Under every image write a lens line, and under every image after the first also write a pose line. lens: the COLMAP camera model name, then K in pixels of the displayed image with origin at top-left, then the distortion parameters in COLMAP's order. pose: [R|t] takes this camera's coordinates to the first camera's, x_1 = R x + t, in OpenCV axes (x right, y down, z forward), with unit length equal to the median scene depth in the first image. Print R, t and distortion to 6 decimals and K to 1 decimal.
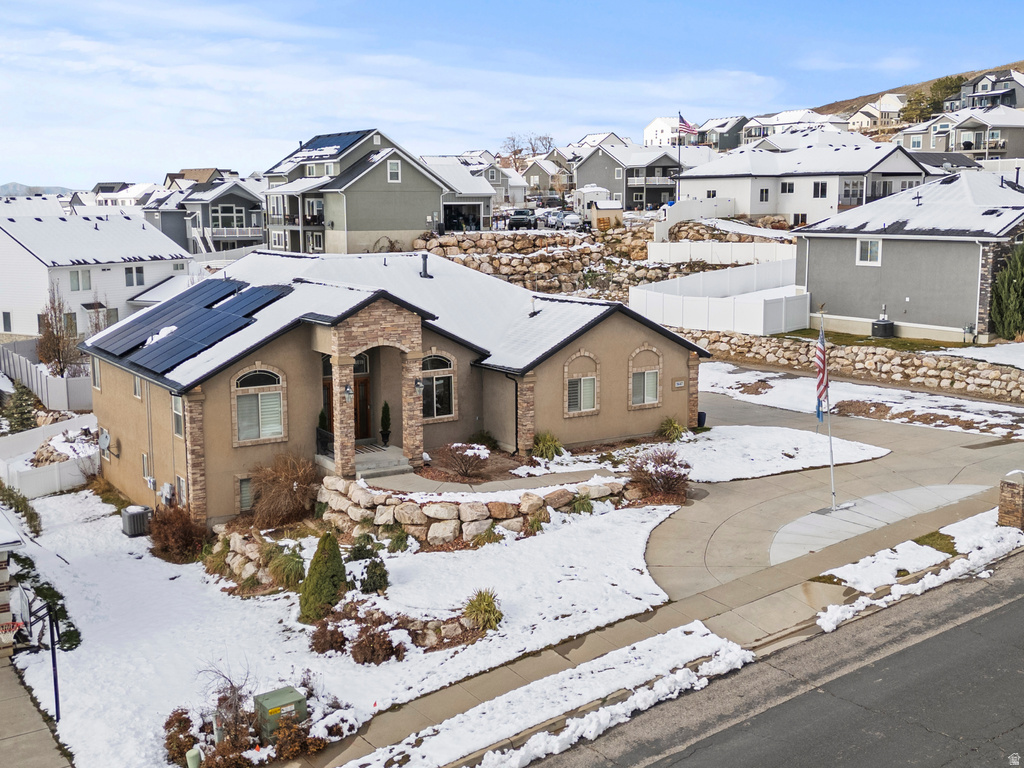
lens RADIAL K [[1198.6, 0, 512.0], [0, 1198.6, 384.0], [0, 0, 1]] dist [0.183801, -0.477457]
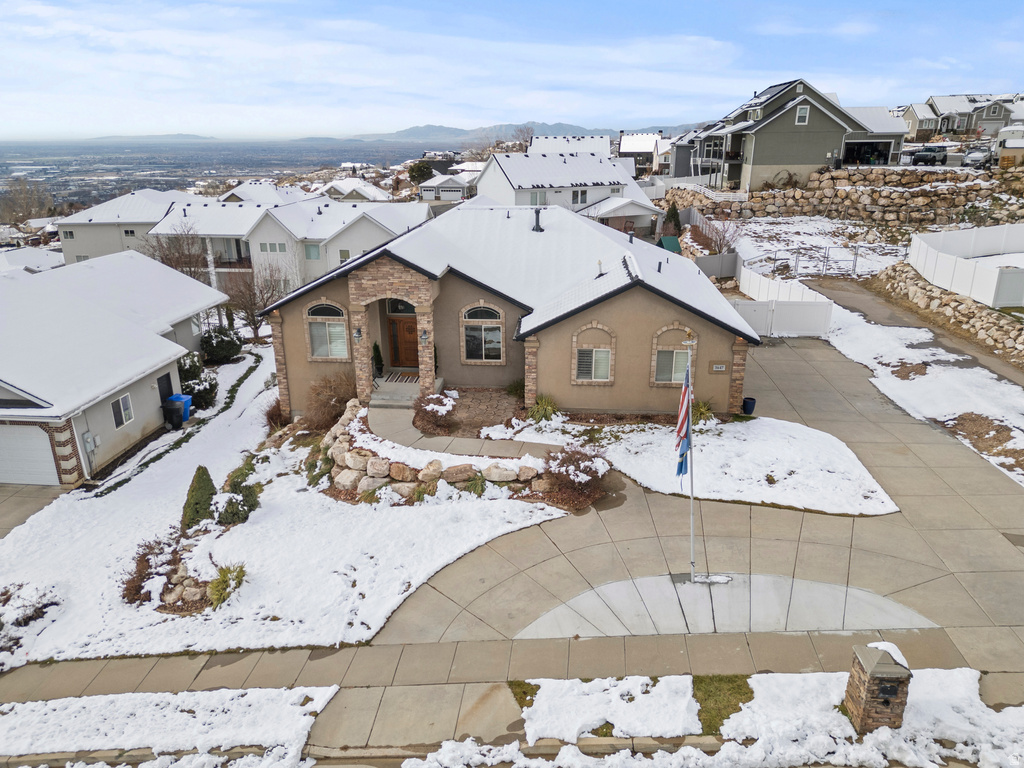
lens RADIAL K [[718.9, 0, 512.0], [0, 718.9, 384.0], [0, 0, 1]] dist [0.095849, -0.096028]
pose [[0.799242, 0.200723, -0.566501, 0.389884], [-0.092837, 0.972500, 0.213600, -0.110035], [0.593796, -0.118125, 0.795897, 0.514877]]
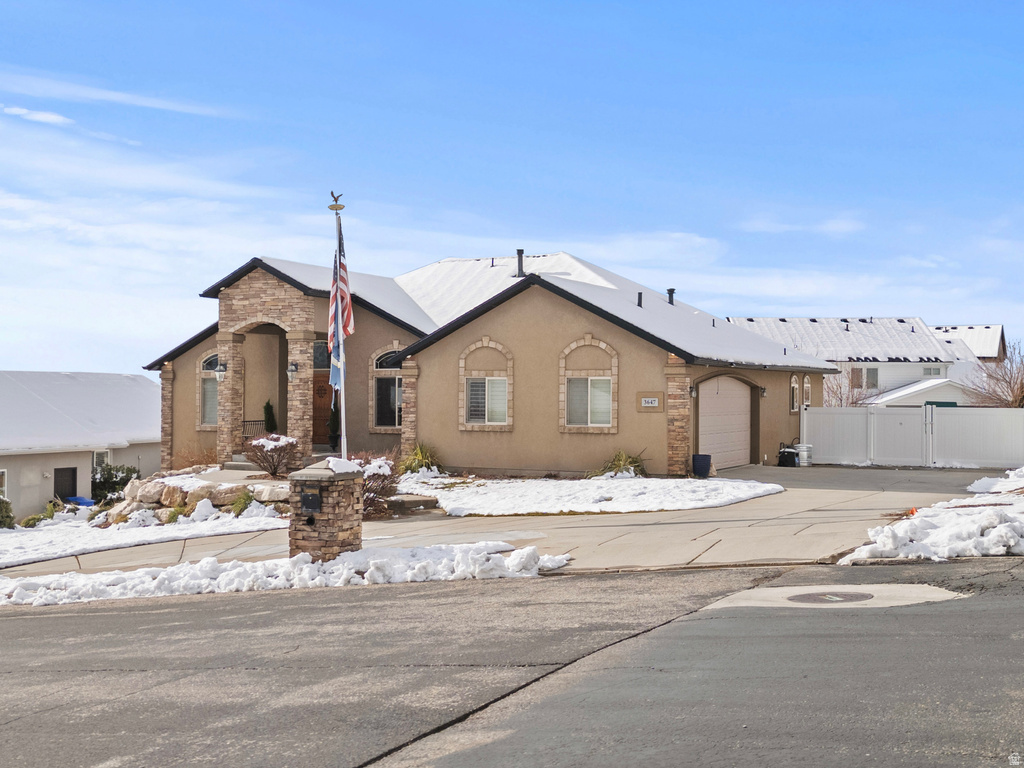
lens RADIAL K [[1210.8, 0, 512.0], [0, 1210.8, 384.0], [0, 0, 1]] dist [0.209601, -0.638590]
pose [[0.531501, 0.002599, -0.847053, 0.753207], [-0.136088, 0.987267, -0.082362, 0.062399], [0.836054, 0.159049, 0.525088, 0.691843]]
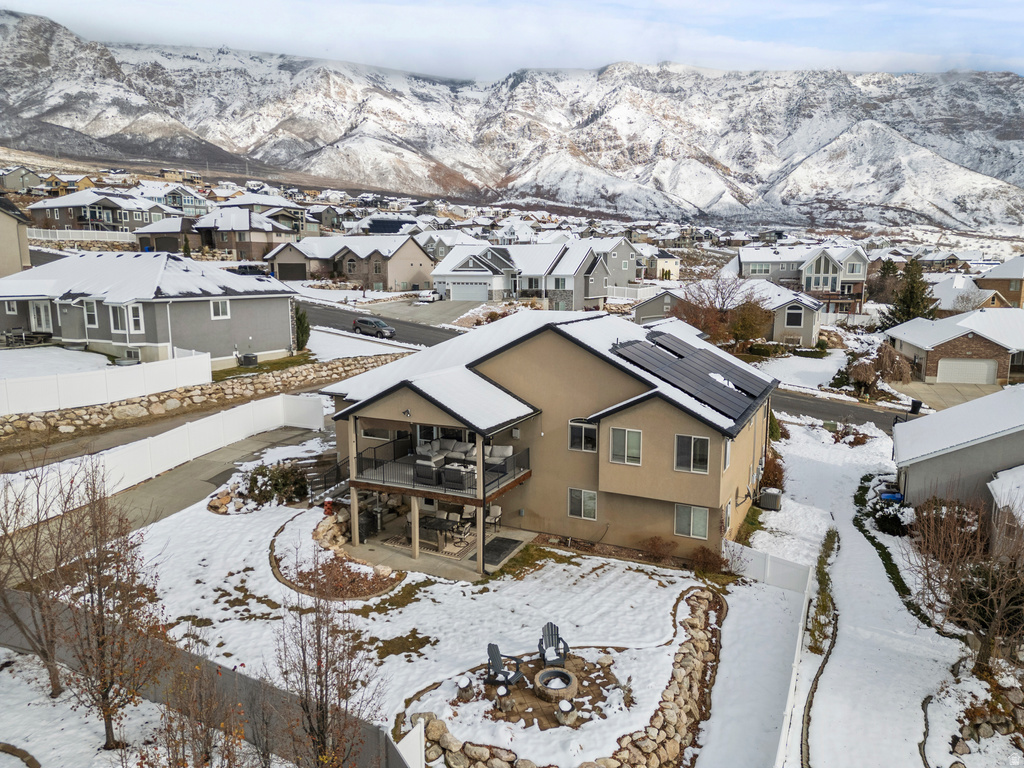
lens RADIAL K [[715.5, 0, 512.0], [0, 715.5, 384.0], [0, 0, 1]] dist [0.063822, -0.048932]
pose [[-0.531709, -0.125278, 0.837610, -0.889005], [0.132314, 0.964568, 0.228259, -0.259802], [-0.836527, 0.232196, -0.496293, 1.753204]]
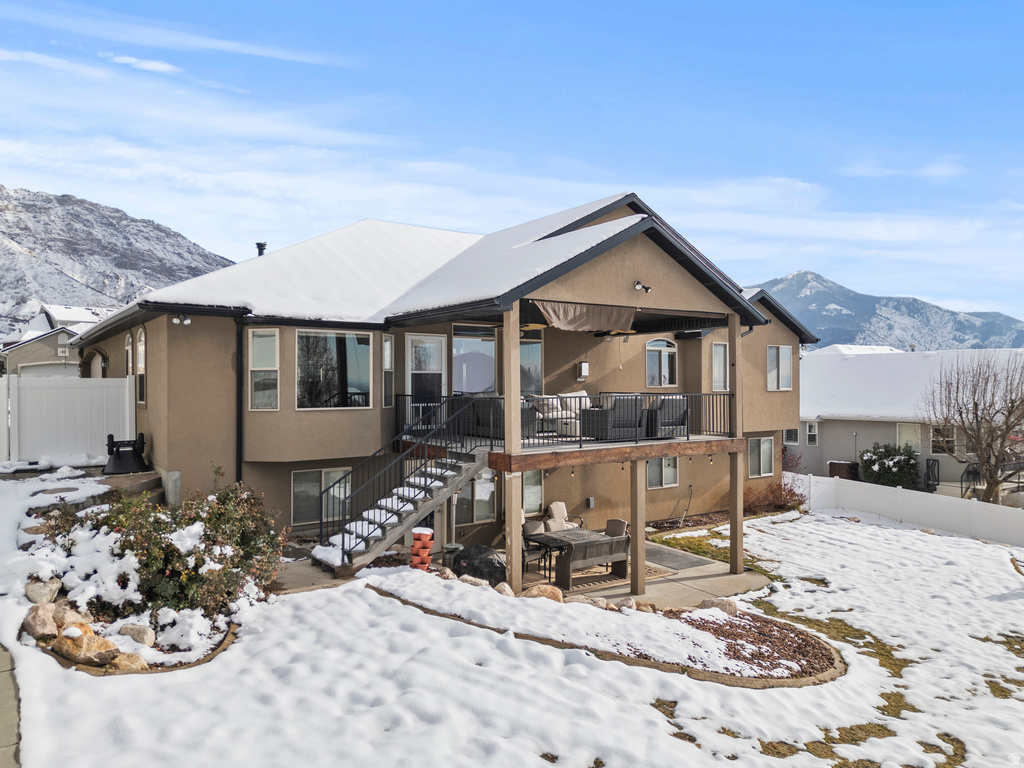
lens RADIAL K [[722.6, 0, 512.0], [0, 722.6, 384.0], [0, 0, 1]] dist [0.061095, -0.053701]
pose [[-0.997942, 0.012921, -0.062812, -0.167119], [0.003319, 0.988583, 0.150638, -0.092571], [0.064041, 0.150119, -0.986592, 1.847537]]
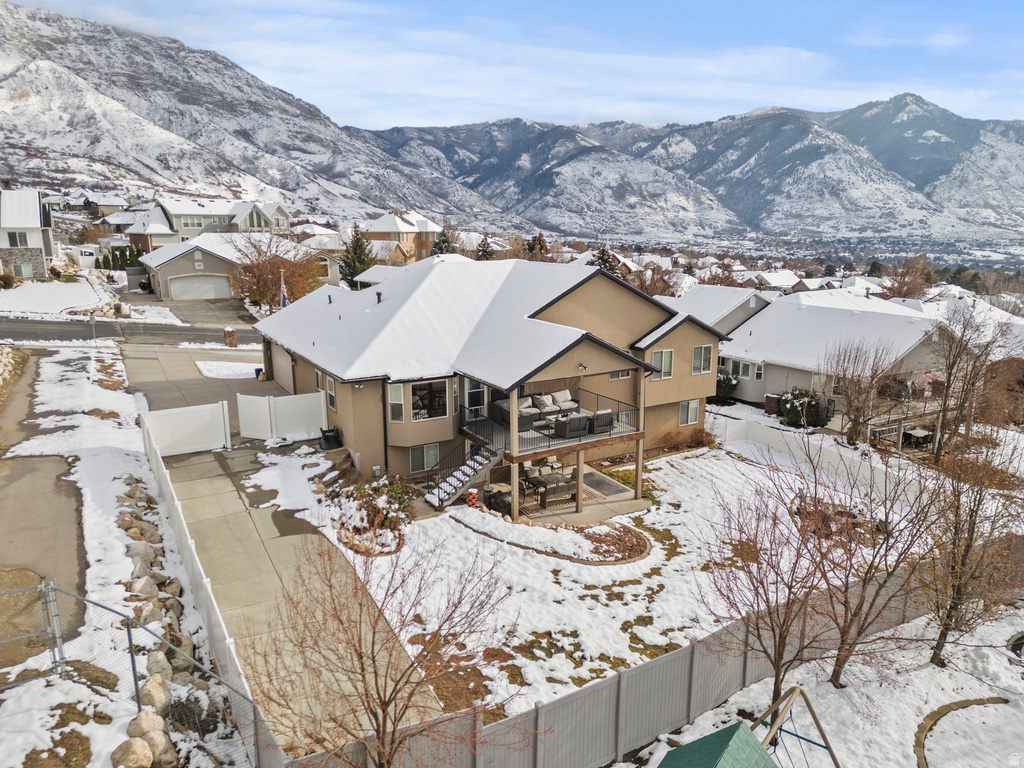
lens RADIAL K [[715.5, 0, 512.0], [0, 715.5, 384.0], [0, 0, 1]] dist [0.063822, -0.048932]
pose [[-0.999606, 0.008402, 0.026798, -0.202879], [0.017561, 0.931655, 0.362920, -0.318496], [-0.021917, 0.363248, -0.931435, 2.139279]]
